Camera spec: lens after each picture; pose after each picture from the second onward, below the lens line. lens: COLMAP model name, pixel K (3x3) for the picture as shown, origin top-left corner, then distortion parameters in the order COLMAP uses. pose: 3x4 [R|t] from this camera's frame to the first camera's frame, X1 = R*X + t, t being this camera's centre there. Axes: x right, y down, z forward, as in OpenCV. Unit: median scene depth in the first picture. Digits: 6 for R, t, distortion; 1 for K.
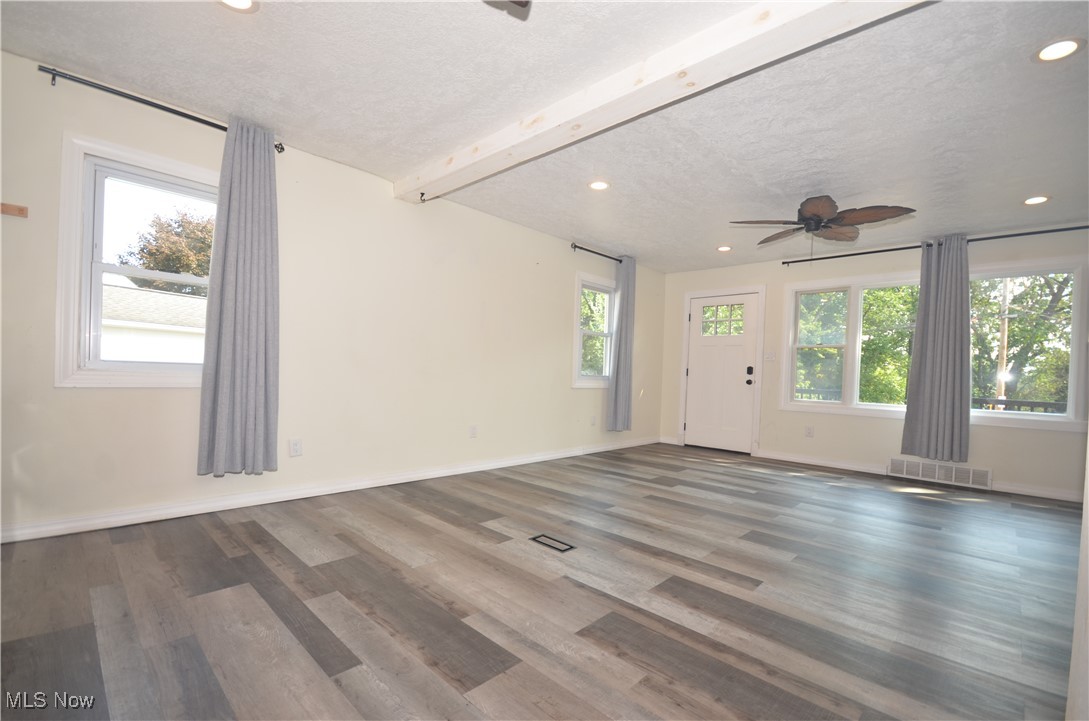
lens RADIAL K [[474.0, 0, 542.1], [0, 474.0, 376.0], [0, 0, 1]] dist [0.005352, -0.008023]
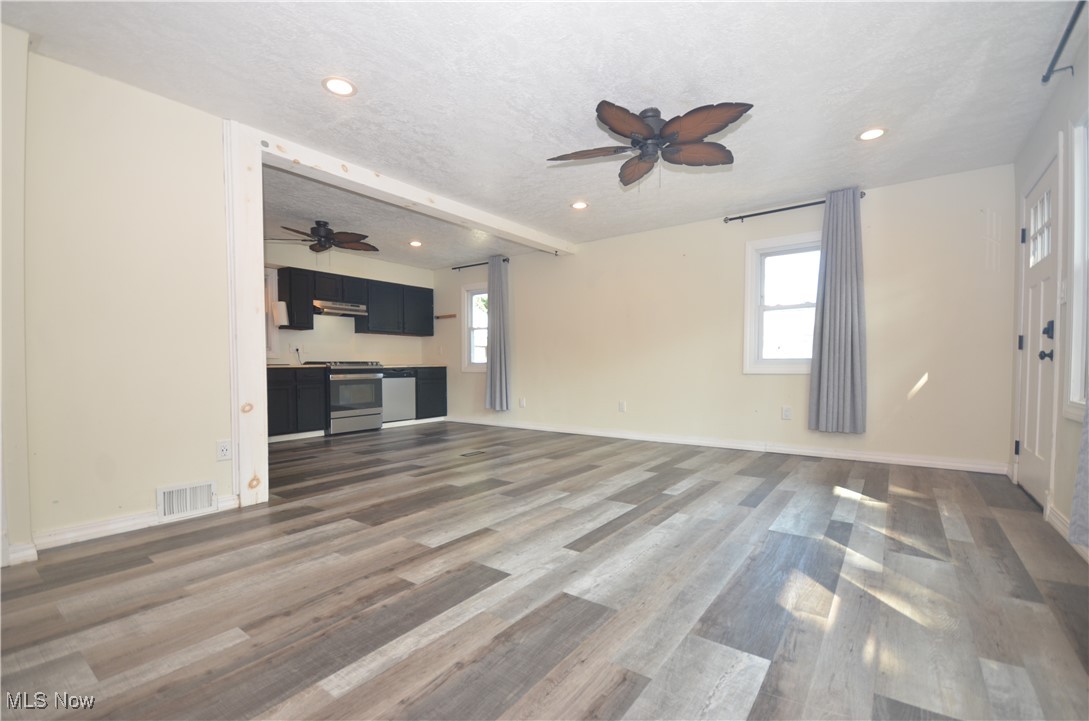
lens RADIAL K [[474.0, 0, 544.4], [0, 474.0, 378.5], [0, 0, 1]] dist [0.005352, -0.008023]
pose [[0.132122, -0.010106, -0.991182, 2.319713], [0.002609, 0.999948, -0.009848, 0.109893], [0.991230, -0.001284, 0.132142, 1.303560]]
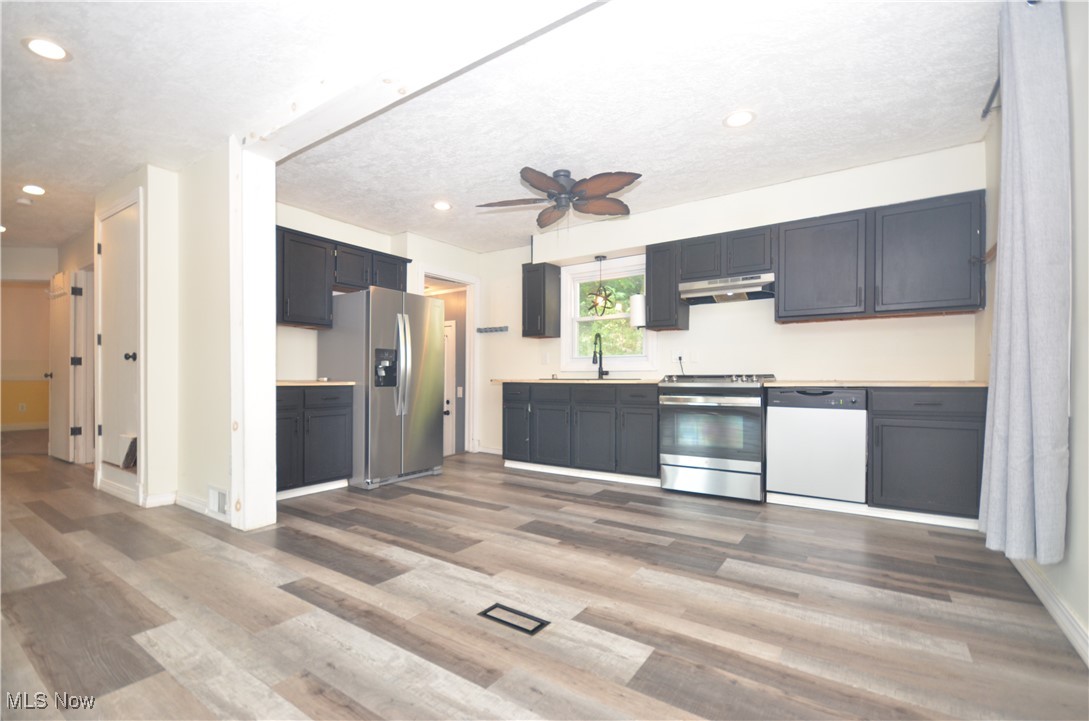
lens RADIAL K [[474.0, 0, 543.1], [0, 474.0, 379.8], [0, 0, 1]] dist [0.005352, -0.008023]
pose [[-0.983839, -0.038260, -0.174923, 0.141406], [-0.039903, 0.999186, 0.005884, 0.003963], [0.174555, 0.012769, -0.984565, 2.118595]]
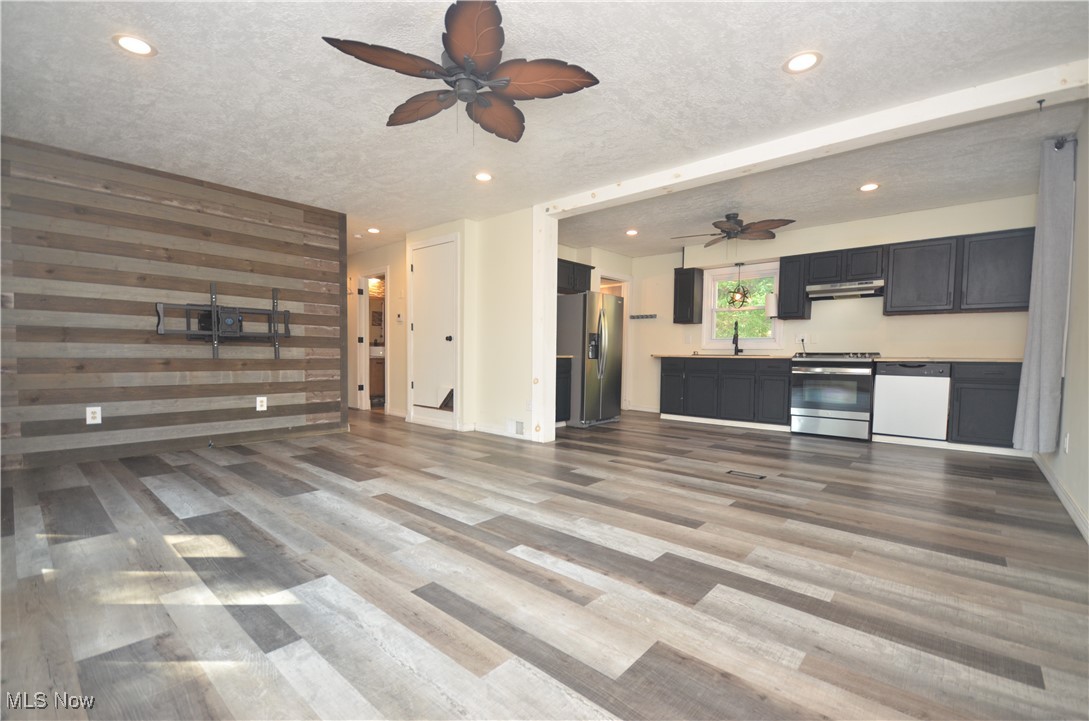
lens RADIAL K [[474.0, 0, 543.0], [0, 474.0, 380.0], [0, 0, 1]] dist [0.005352, -0.008023]
pose [[-0.997722, -0.043932, -0.051186, 0.863395], [-0.047085, 0.996958, 0.062111, 0.031243], [0.048301, 0.064379, -0.996756, 2.919918]]
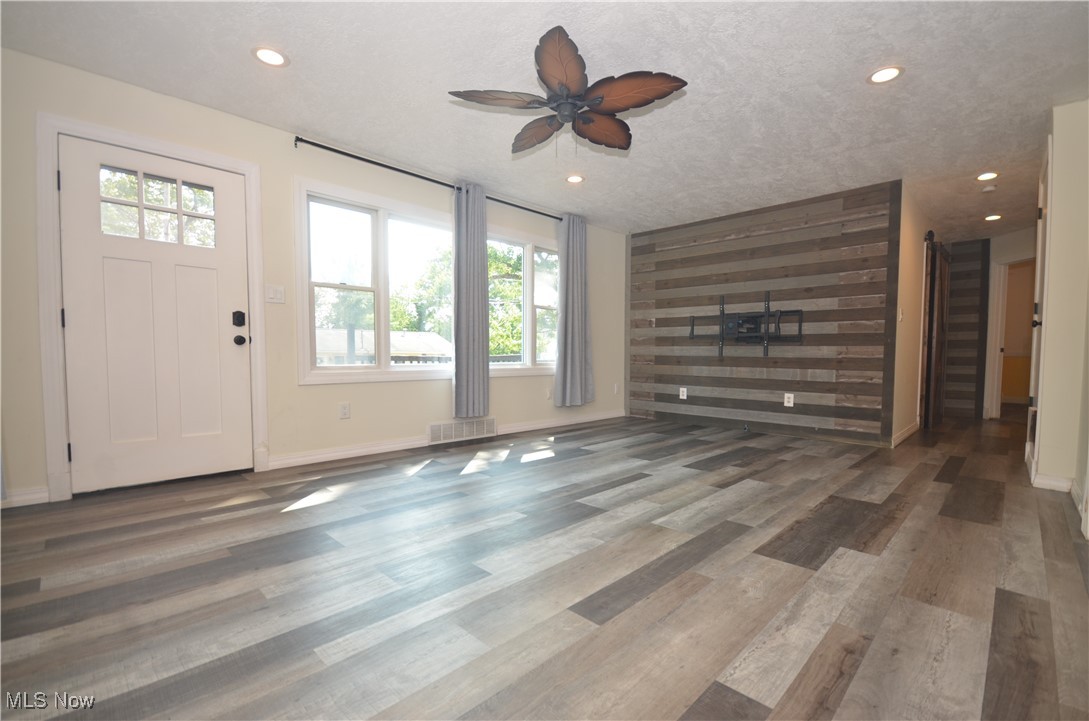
lens RADIAL K [[474.0, 0, 543.7], [0, 474.0, 380.0], [0, 0, 1]] dist [0.005352, -0.008023]
pose [[0.015317, -0.088855, 0.995927, -0.289155], [0.002946, 0.996043, 0.088820, 0.031726], [-0.999878, 0.001574, 0.015518, 1.825168]]
